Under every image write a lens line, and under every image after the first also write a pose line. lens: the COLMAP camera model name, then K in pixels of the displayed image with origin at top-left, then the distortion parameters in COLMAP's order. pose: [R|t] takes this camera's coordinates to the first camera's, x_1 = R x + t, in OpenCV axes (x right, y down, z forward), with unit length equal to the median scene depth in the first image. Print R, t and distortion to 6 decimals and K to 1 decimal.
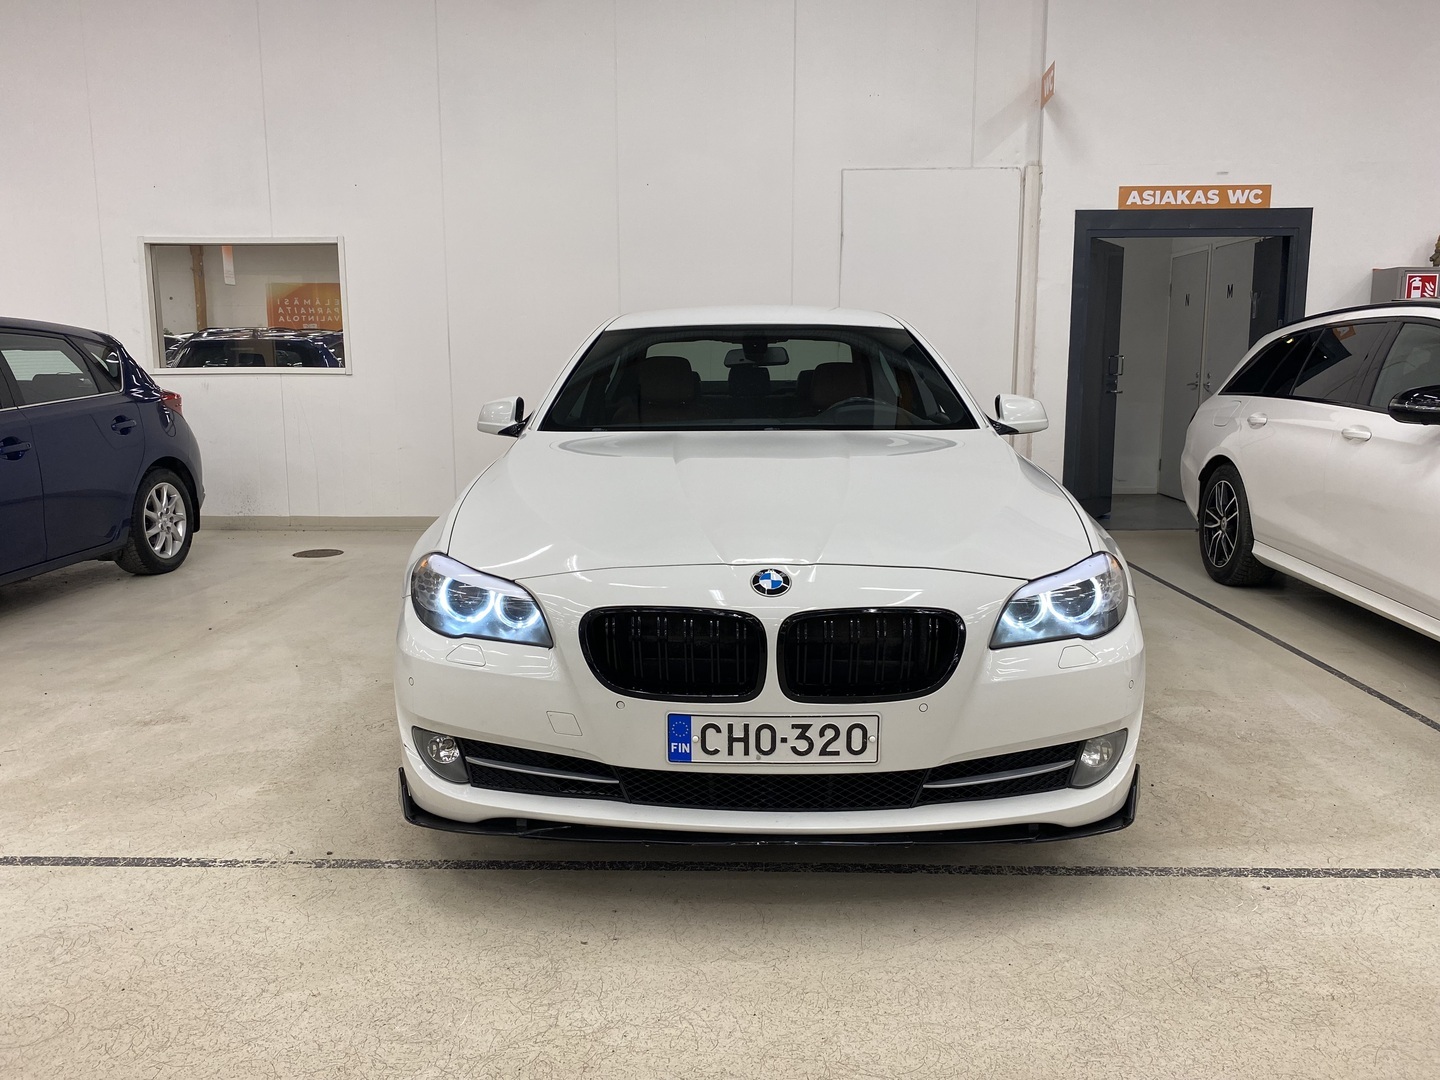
lens RADIAL K [[1210.4, 0, 745.0], [0, 1210.4, 541.1], [0, 0, 1]] dist [0.008133, 0.000838]
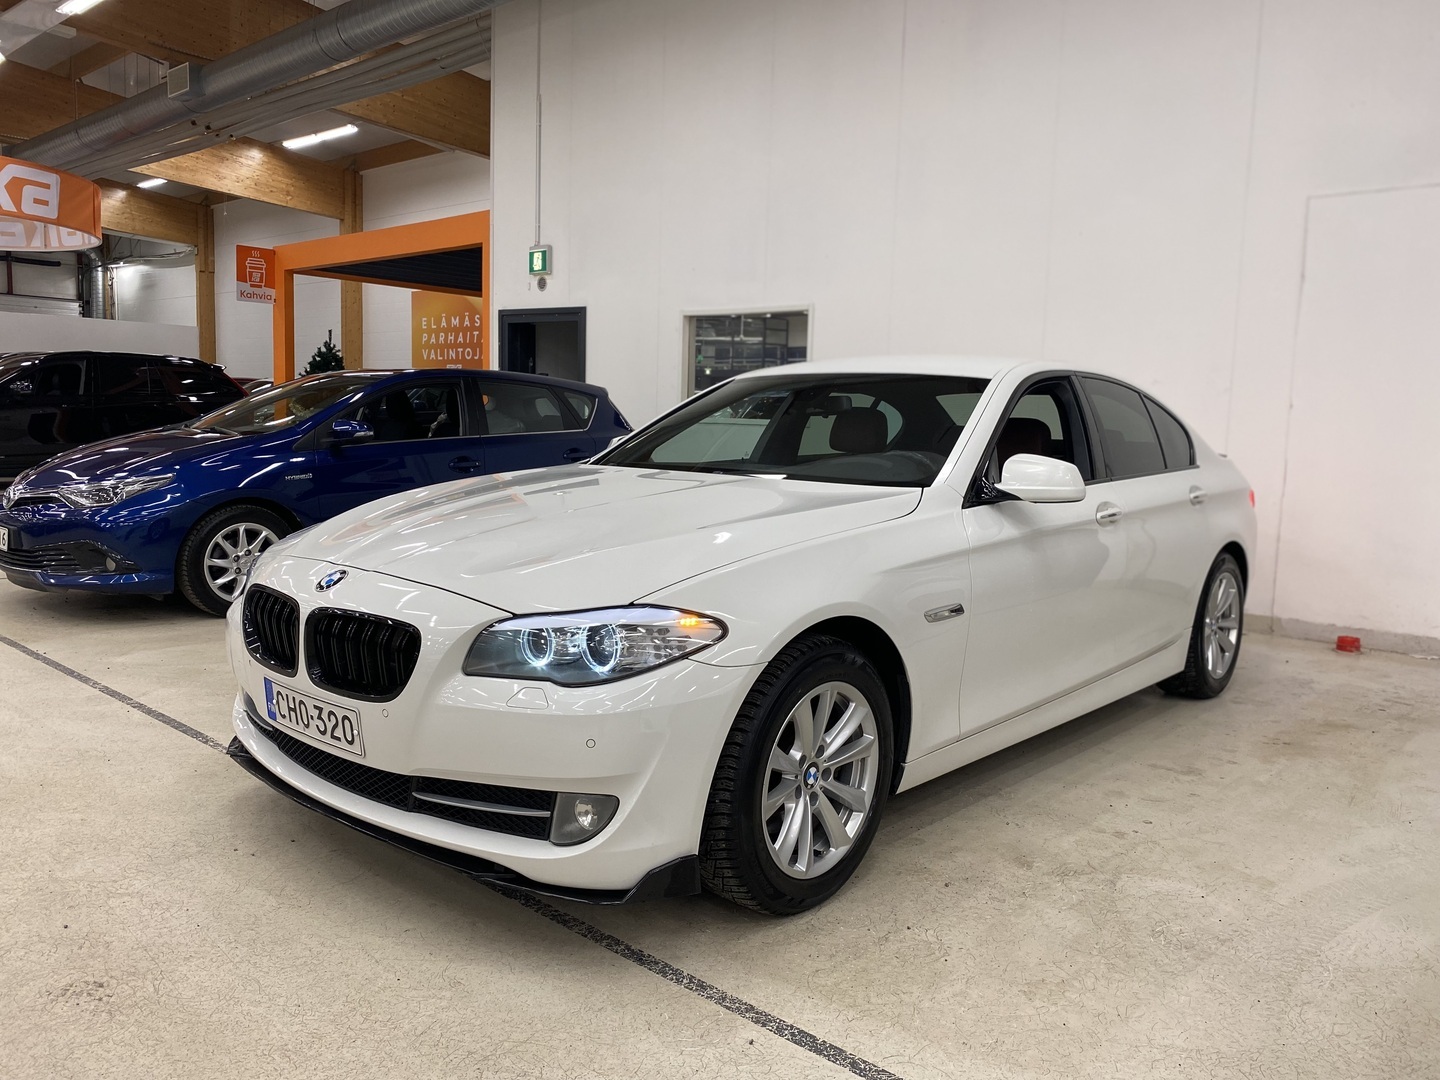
lens RADIAL K [[1156.7, 0, 592.2], [0, 1156.7, 541.2], [0, 0, 1]] dist [0.002091, 0.006648]
pose [[0.714409, 0.101046, -0.692394, 0.911592], [-0.135309, 0.990791, 0.004983, -0.040647], [0.686521, 0.090128, 0.721502, 0.352600]]
